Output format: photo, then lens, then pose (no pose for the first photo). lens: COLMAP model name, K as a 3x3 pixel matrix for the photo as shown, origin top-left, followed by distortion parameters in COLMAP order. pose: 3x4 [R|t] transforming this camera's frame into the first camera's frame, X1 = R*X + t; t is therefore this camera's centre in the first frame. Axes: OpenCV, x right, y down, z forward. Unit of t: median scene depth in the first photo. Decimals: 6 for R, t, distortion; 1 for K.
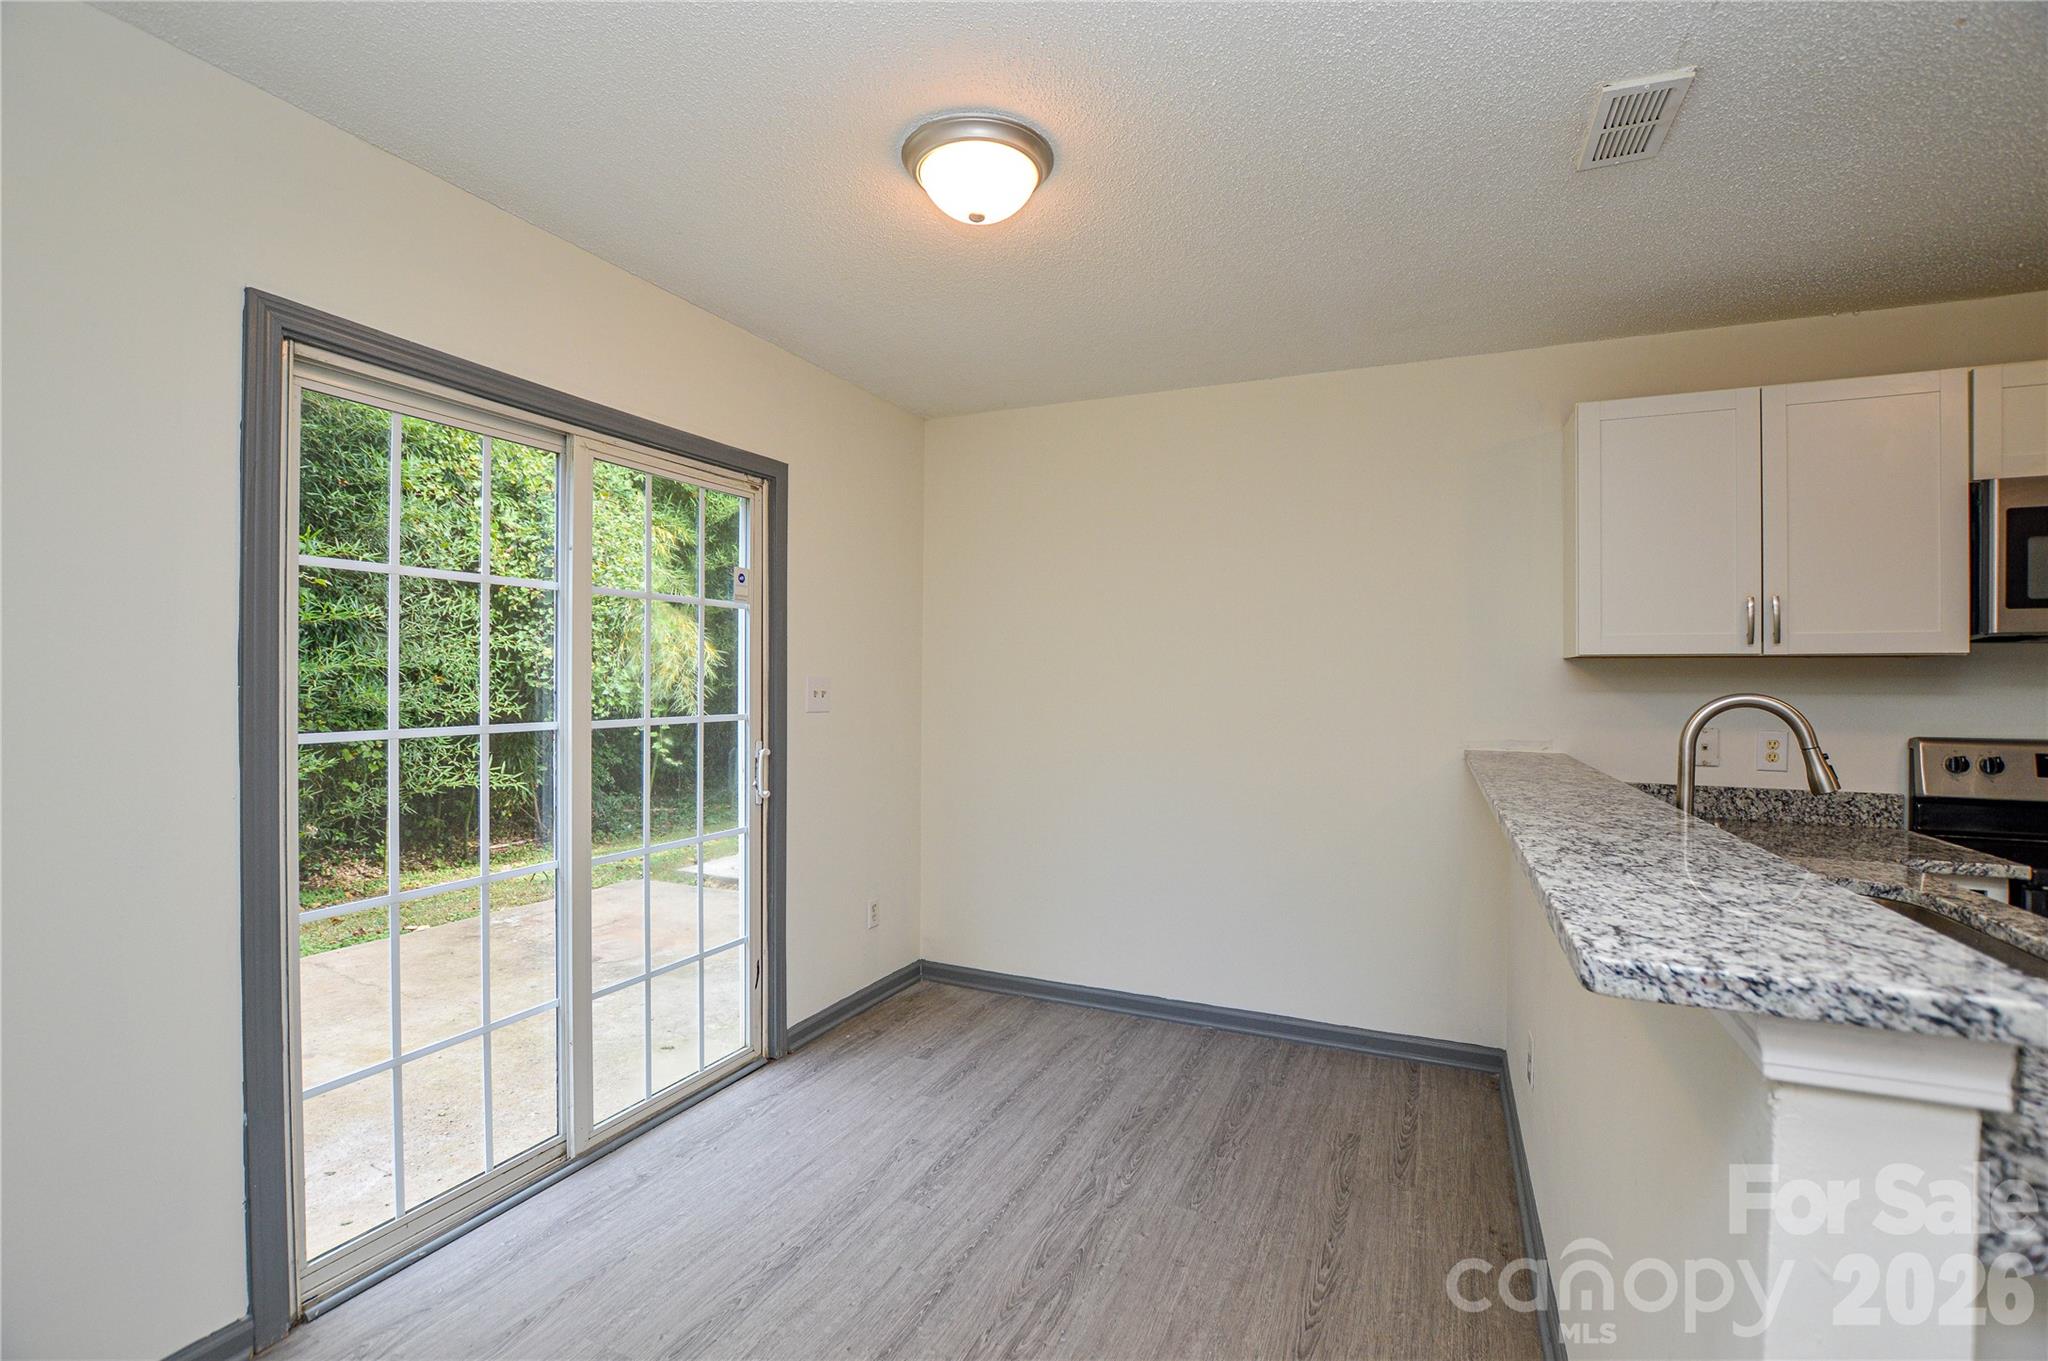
lens RADIAL K [[913.7, 0, 1021.0], [0, 913.7, 678.4], [0, 0, 1]] dist [-0.026678, 0.000839]
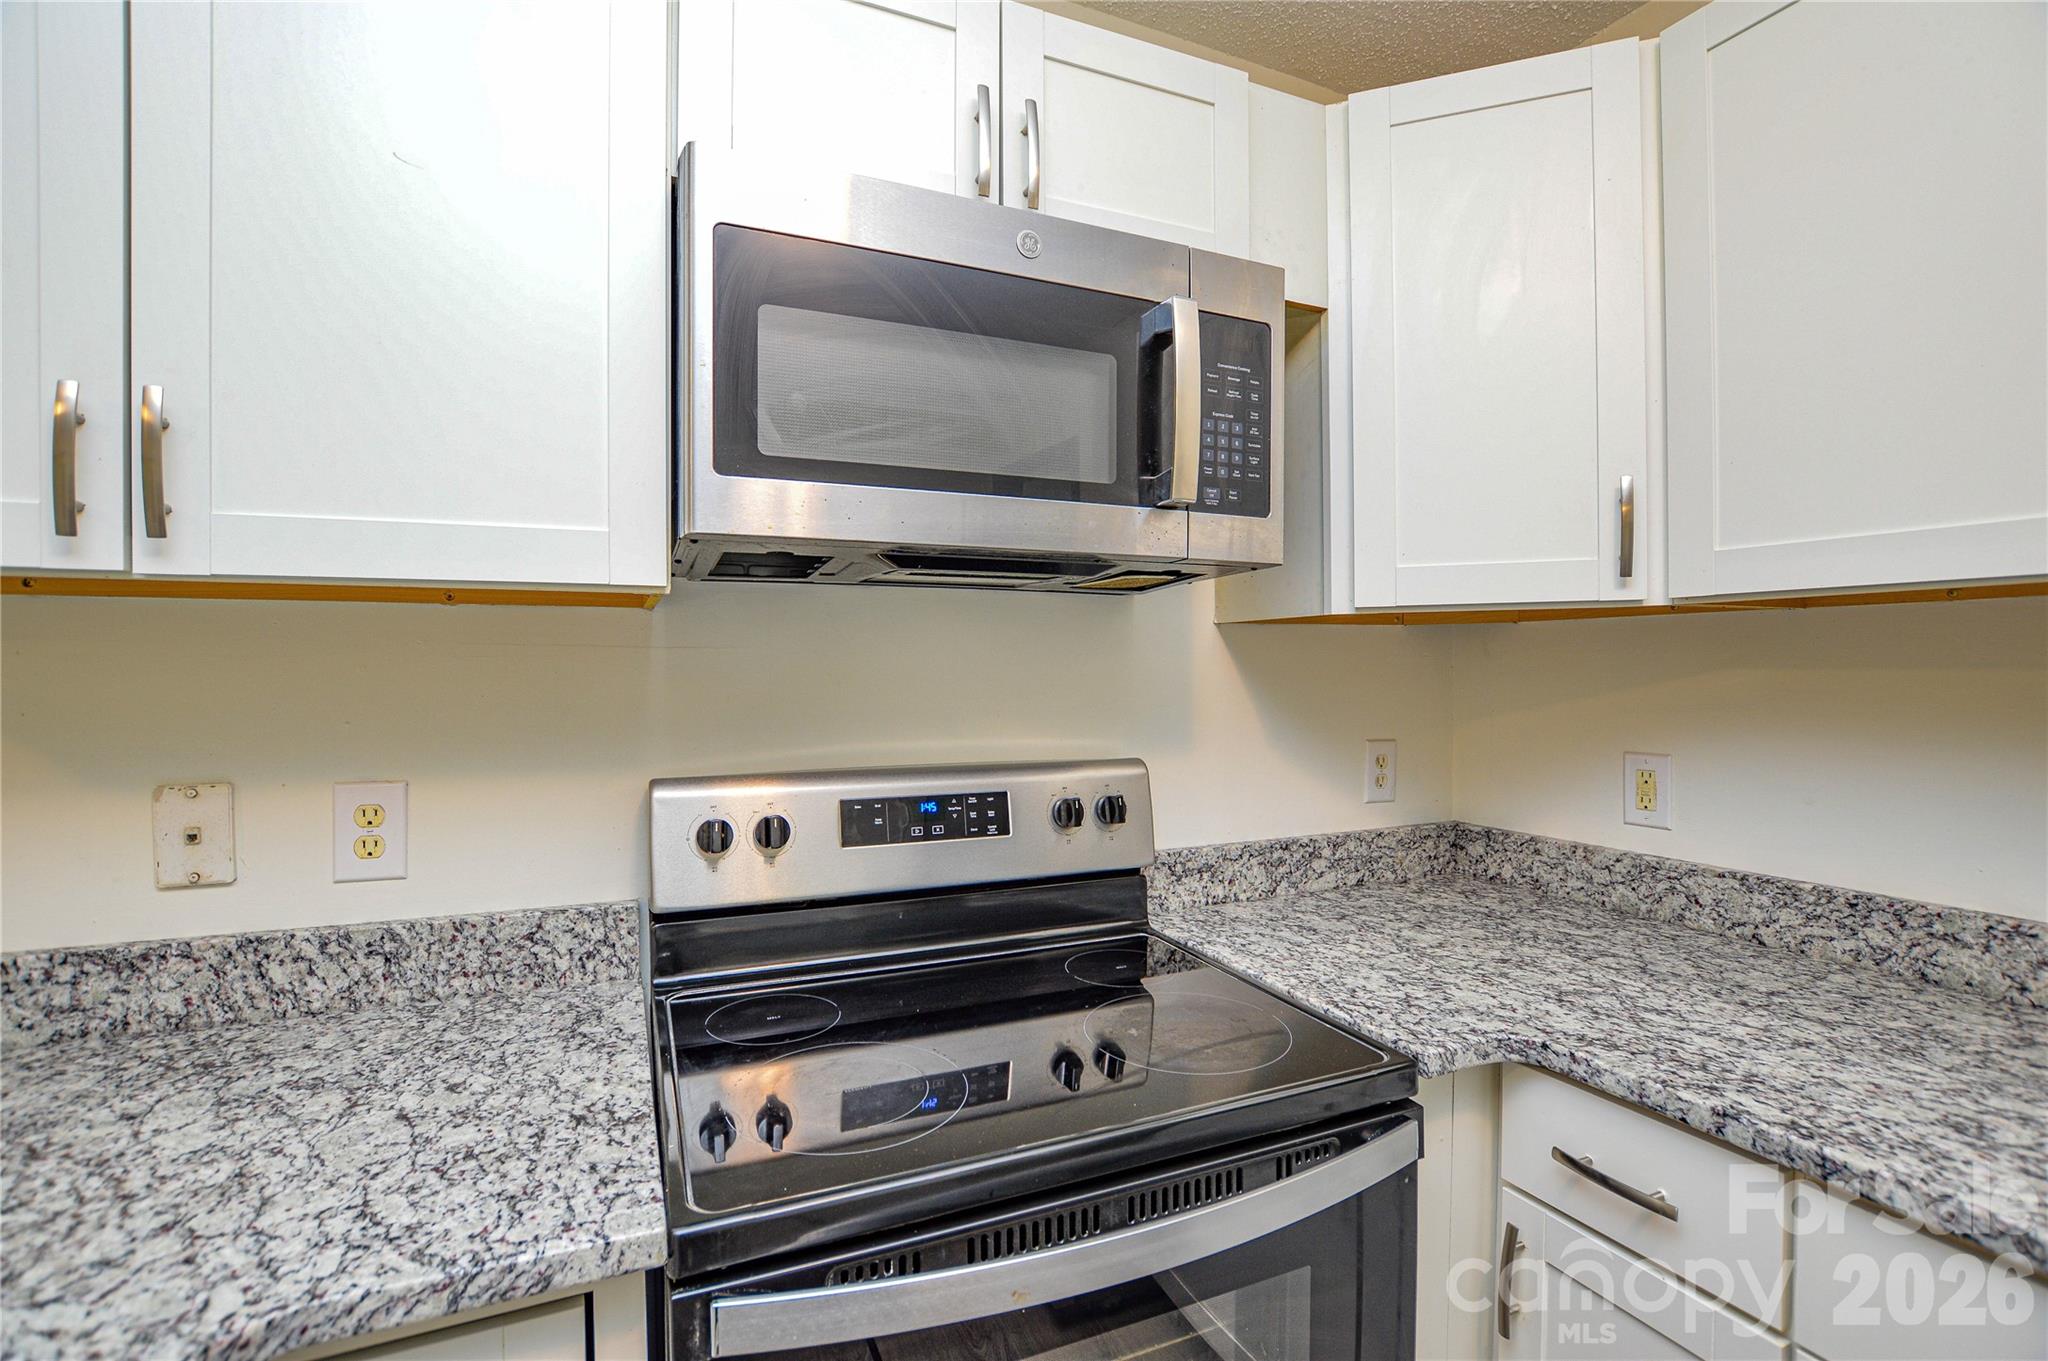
lens RADIAL K [[913.7, 0, 1021.0], [0, 913.7, 678.4], [0, 0, 1]] dist [-0.026678, 0.000839]
pose [[0.662573, -0.013734, 0.748872, 0.784349], [0.003781, 0.999880, 0.014992, 0.006978], [-0.748988, -0.007102, 0.662546, 0.546541]]
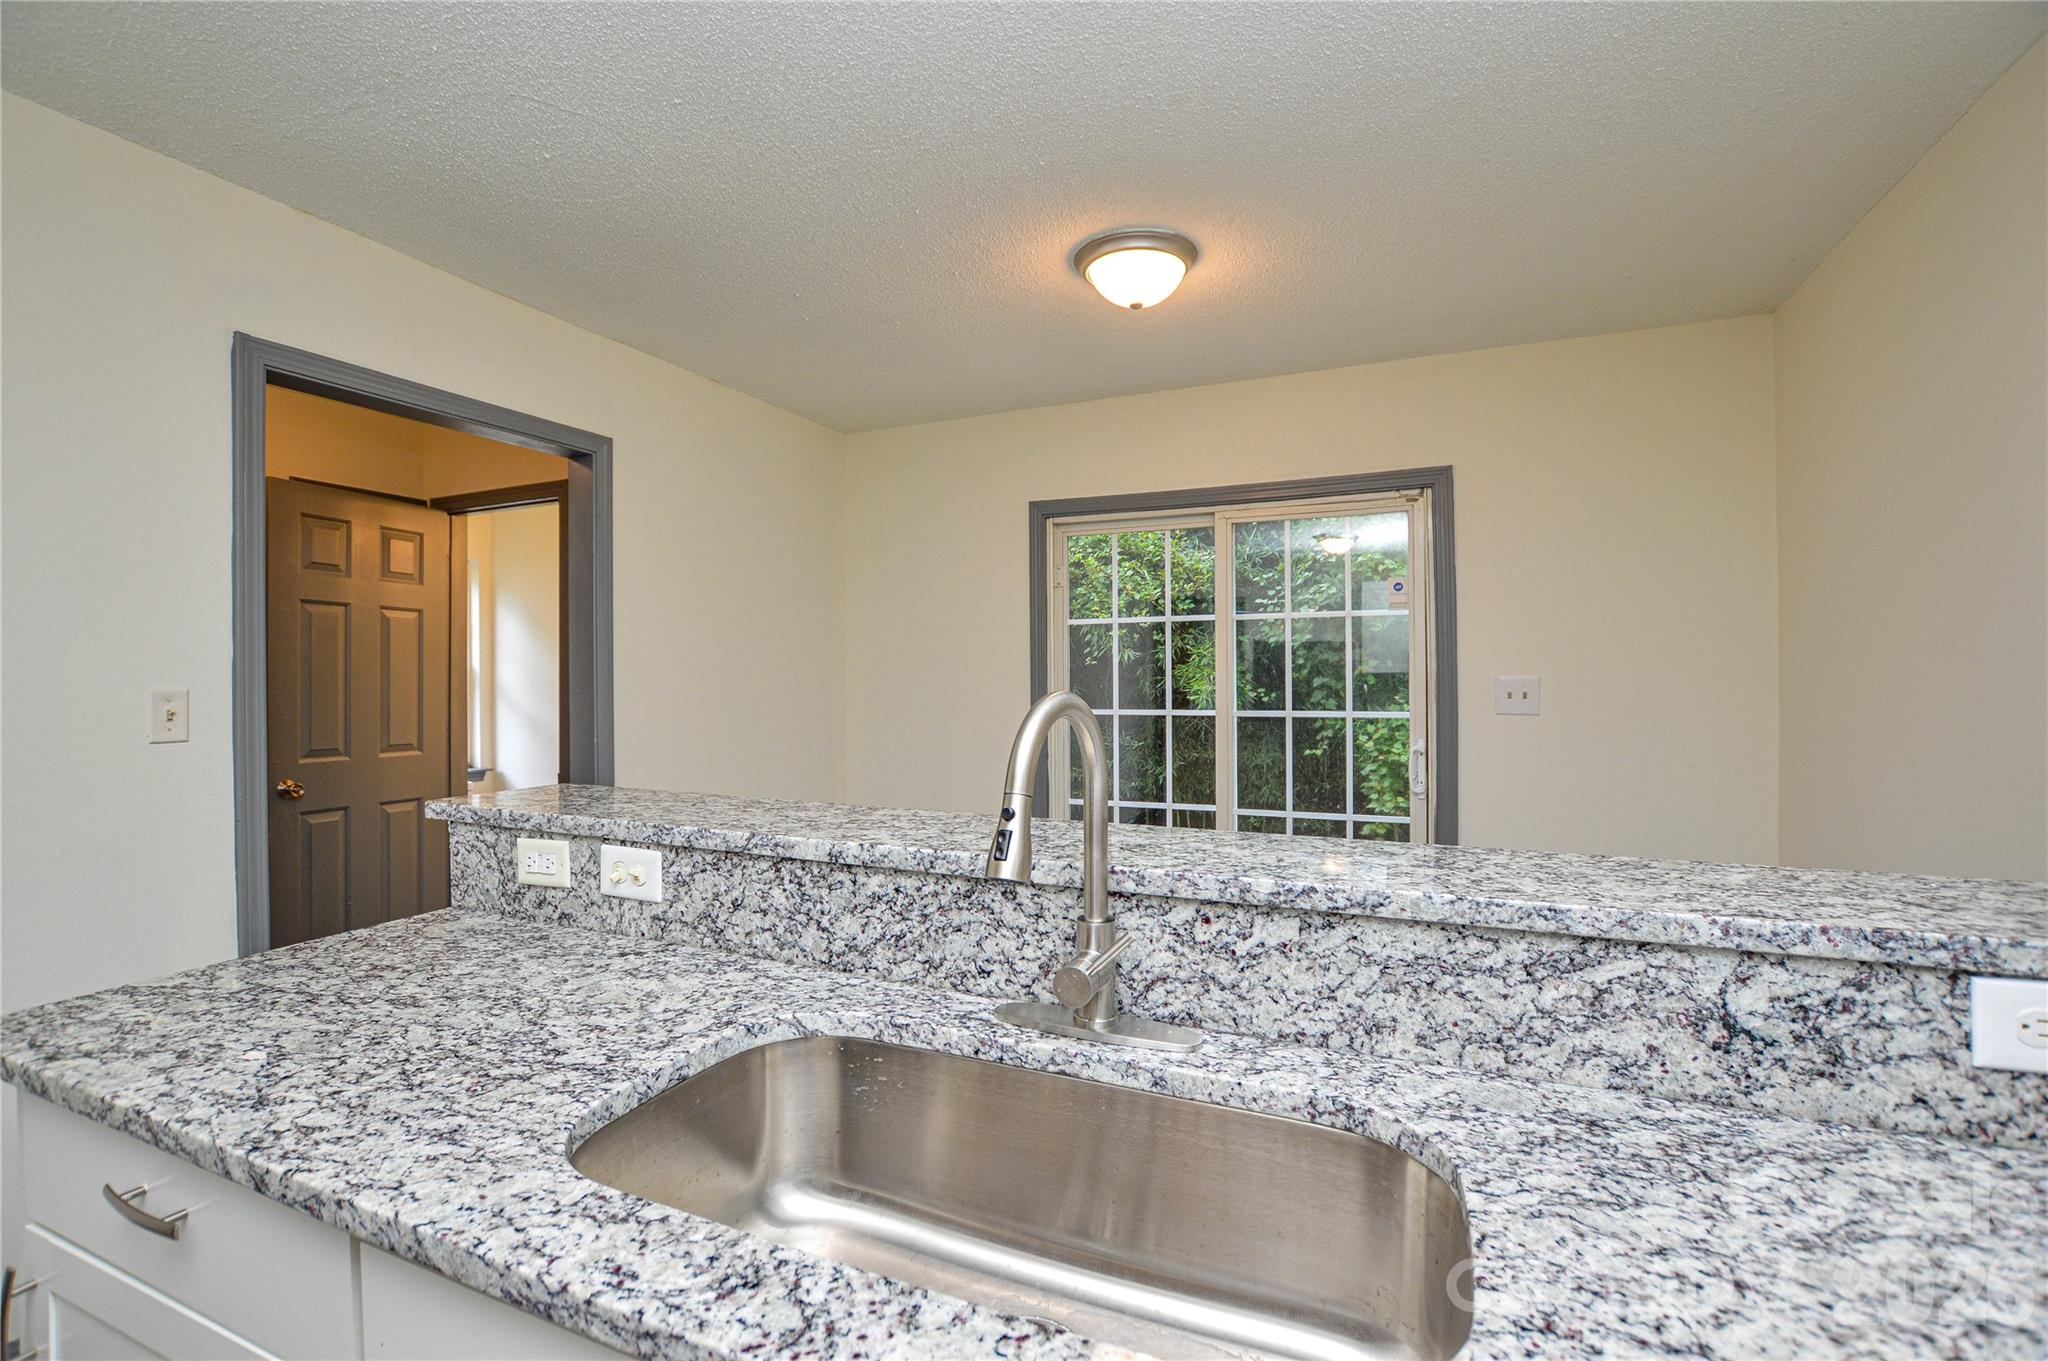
lens RADIAL K [[907.7, 0, 1021.7], [0, 907.7, 687.5], [0, 0, 1]] dist [-0.027029, 0.000101]
pose [[0.013535, 0.000337, -0.999908, 0.905657], [0.003277, 0.999995, 0.000381, 0.009226], [0.999903, -0.003282, 0.013534, 0.636200]]
